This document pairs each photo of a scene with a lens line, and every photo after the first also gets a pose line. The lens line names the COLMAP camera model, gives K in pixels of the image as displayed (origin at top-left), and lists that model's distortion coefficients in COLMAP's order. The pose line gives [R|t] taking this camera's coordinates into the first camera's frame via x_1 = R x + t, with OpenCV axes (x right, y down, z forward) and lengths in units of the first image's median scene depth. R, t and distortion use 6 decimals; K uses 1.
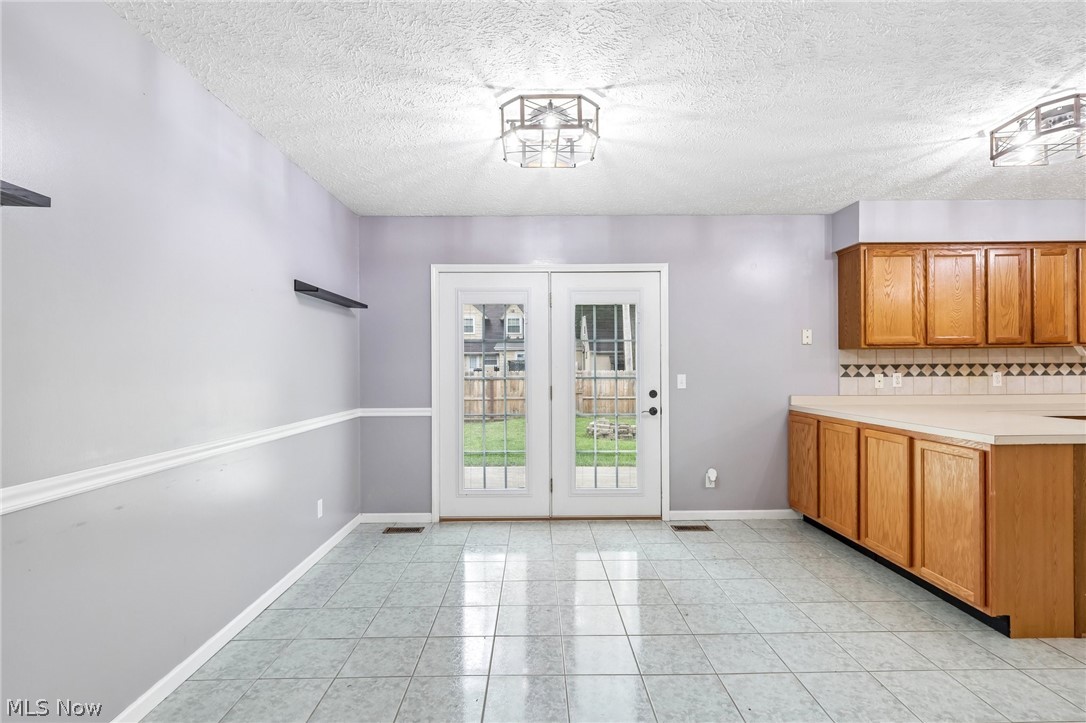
lens RADIAL K [[521.4, 0, 541.5], [0, 521.4, 368.6], [0, 0, 1]] dist [-0.001398, 0.002561]
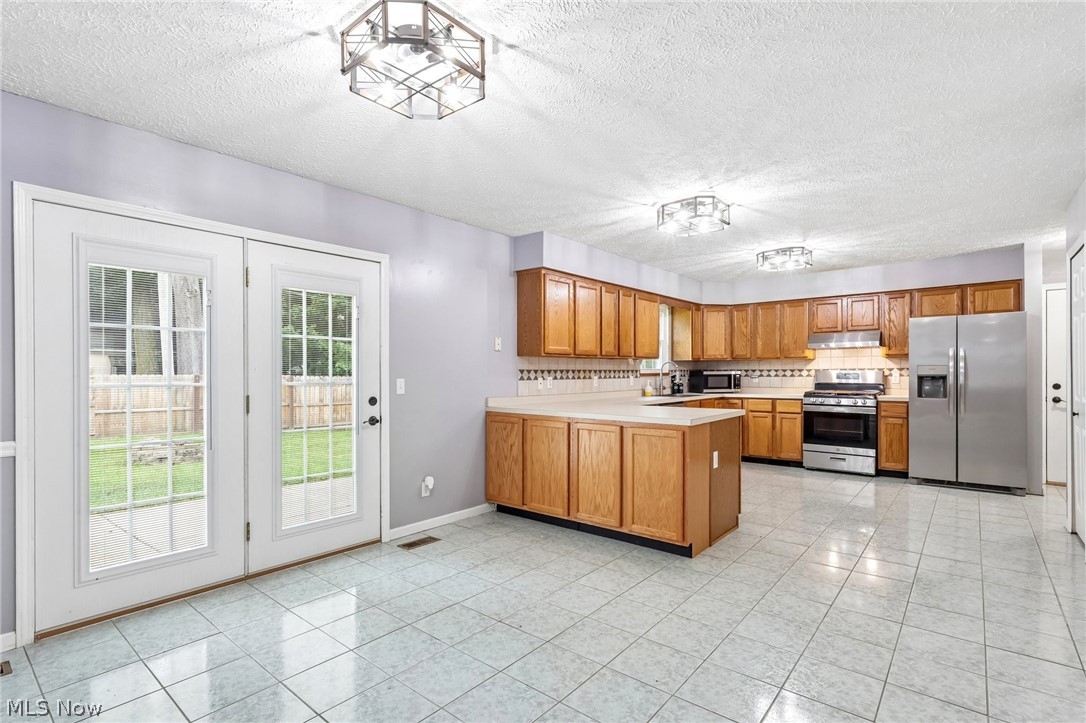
lens RADIAL K [[521.4, 0, 543.7], [0, 521.4, 375.5], [0, 0, 1]] dist [-0.001398, 0.002561]
pose [[0.647327, 0.000985, 0.762212, -0.271365], [-0.002728, 0.999996, 0.001025, 0.004081], [-0.762208, -0.002743, 0.647327, 0.215923]]
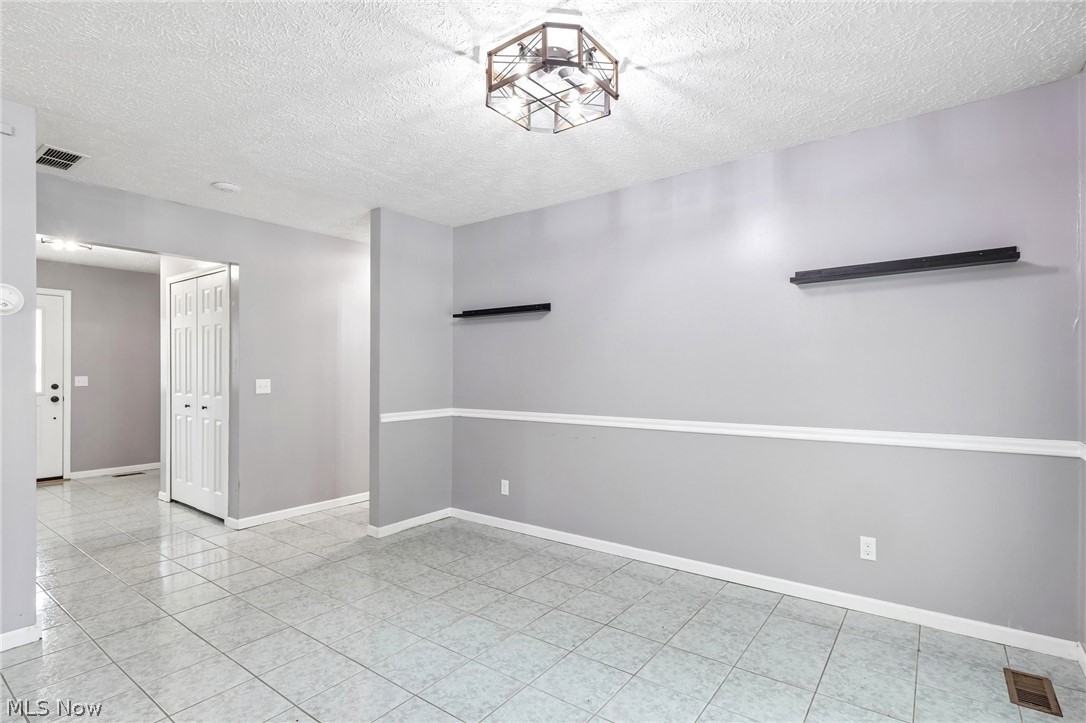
lens RADIAL K [[538.1, 0, 533.3], [0, 538.1, 367.6], [0, 0, 1]] dist [0.010252, -0.002446]
pose [[-0.627922, 0.014357, -0.778144, 0.418888], [0.014159, 0.999875, 0.007023, -0.010618], [0.778147, -0.006608, -0.628047, 0.918099]]
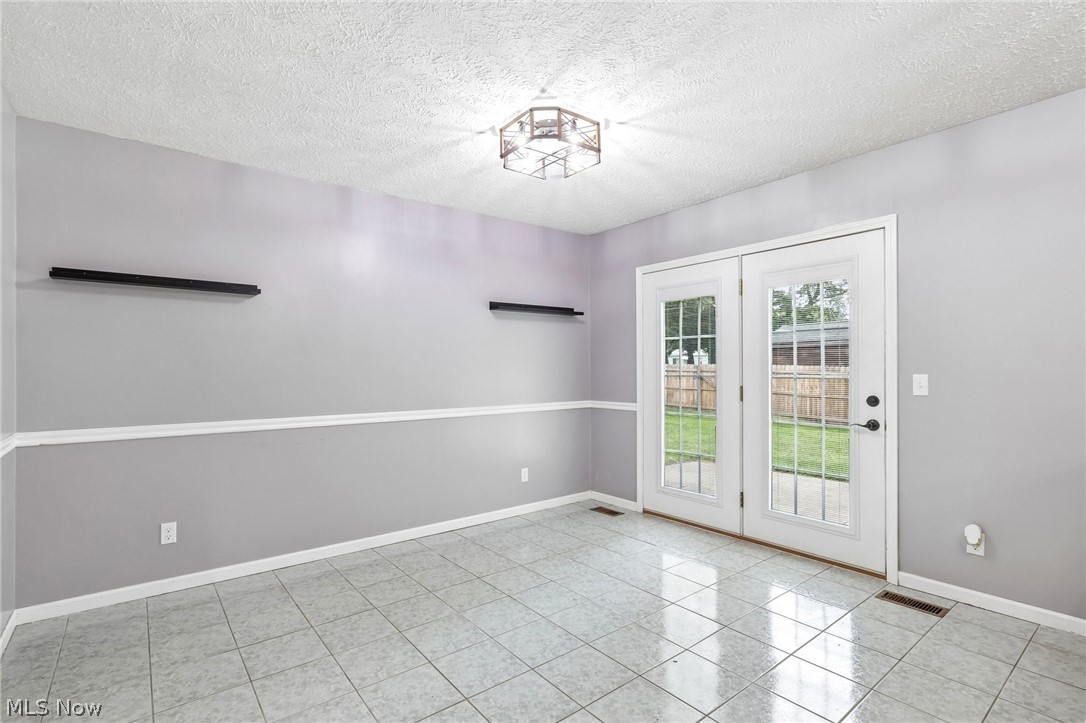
lens RADIAL K [[521.4, 0, 539.7], [0, 521.4, 366.1], [0, 0, 1]] dist [-0.001398, 0.002561]
pose [[0.606150, -0.001611, -0.795349, 0.511721], [0.000872, 0.999999, -0.001361, 0.001545], [0.795350, 0.000132, 0.606151, 0.203670]]
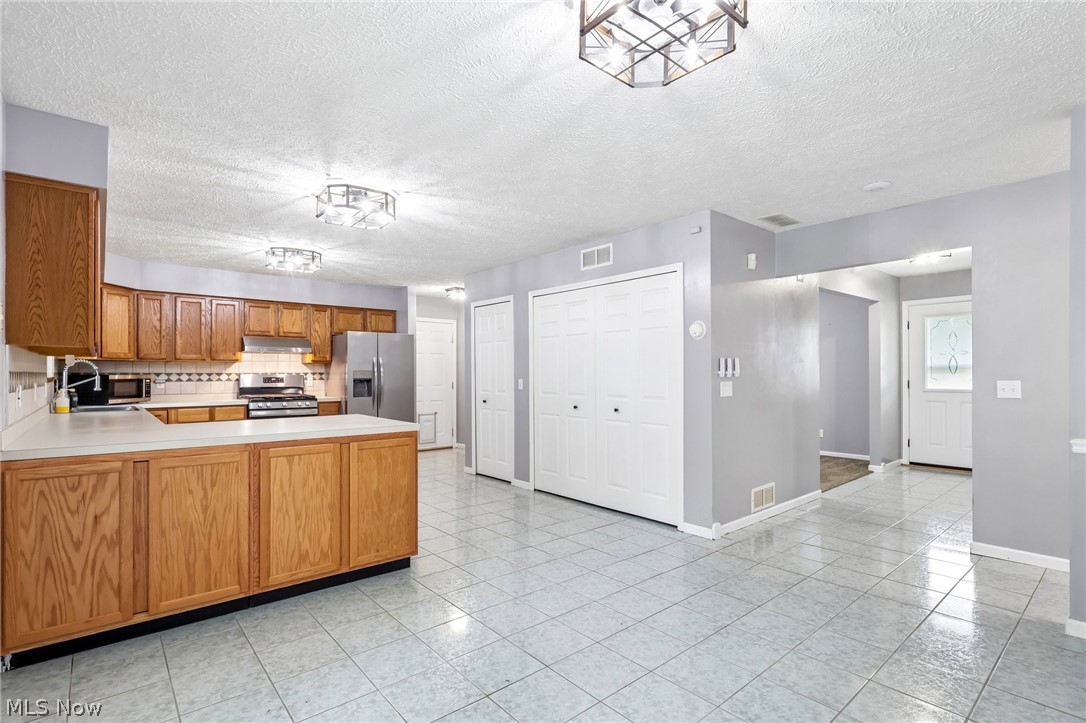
lens RADIAL K [[521.4, 0, 539.6], [0, 521.4, 371.2], [0, 0, 1]] dist [-0.001398, 0.002561]
pose [[-0.638249, 0.014170, 0.769700, -0.238294], [0.005695, 0.999890, -0.013685, 0.004151], [-0.769809, -0.004351, -0.638259, 0.932201]]
